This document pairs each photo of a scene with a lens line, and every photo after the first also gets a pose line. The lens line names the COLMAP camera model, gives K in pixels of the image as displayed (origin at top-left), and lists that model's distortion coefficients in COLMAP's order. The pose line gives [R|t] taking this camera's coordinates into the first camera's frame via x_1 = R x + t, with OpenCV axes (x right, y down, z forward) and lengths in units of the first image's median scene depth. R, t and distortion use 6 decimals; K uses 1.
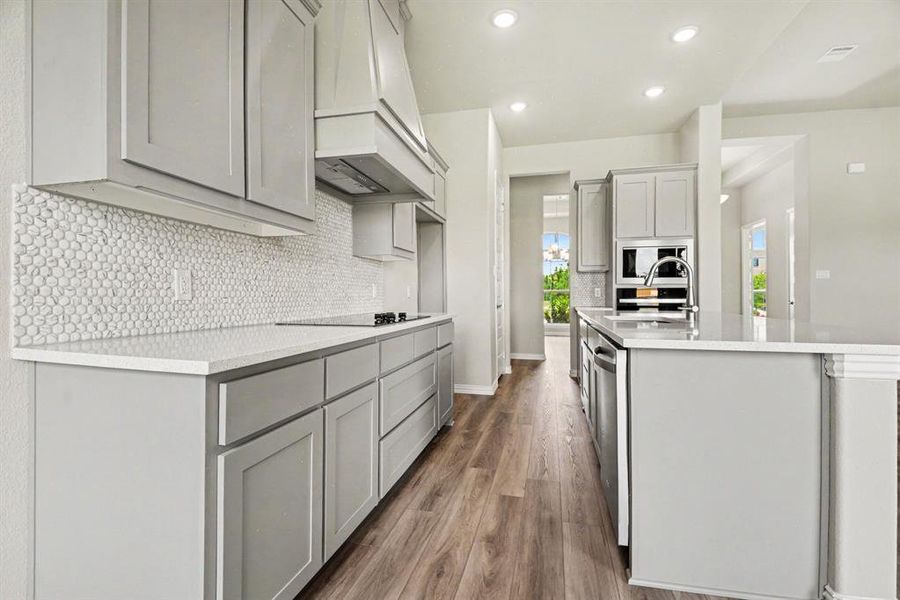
lens RADIAL K [[402.8, 0, 450.0], [0, 402.8, 300.0], [0, 0, 1]] dist [0.033331, 0.000601]
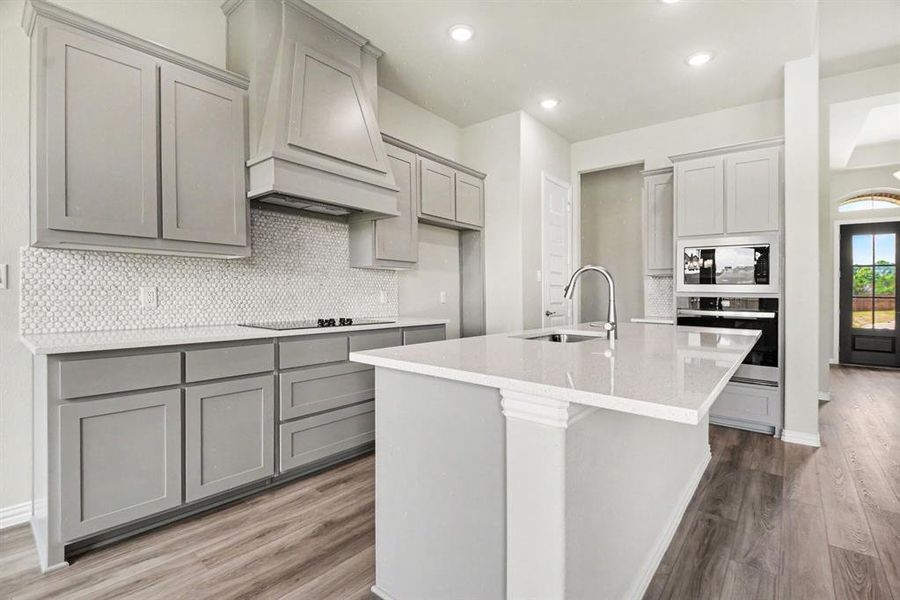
lens RADIAL K [[416.4, 0, 464.6], [0, 416.4, 290.8], [0, 0, 1]] dist [-0.000459, -0.000939]
pose [[0.909756, 0.015344, -0.414860, 1.039080], [-0.019720, 0.999786, -0.006267, -0.074513], [0.414675, 0.013882, 0.909864, 0.100131]]
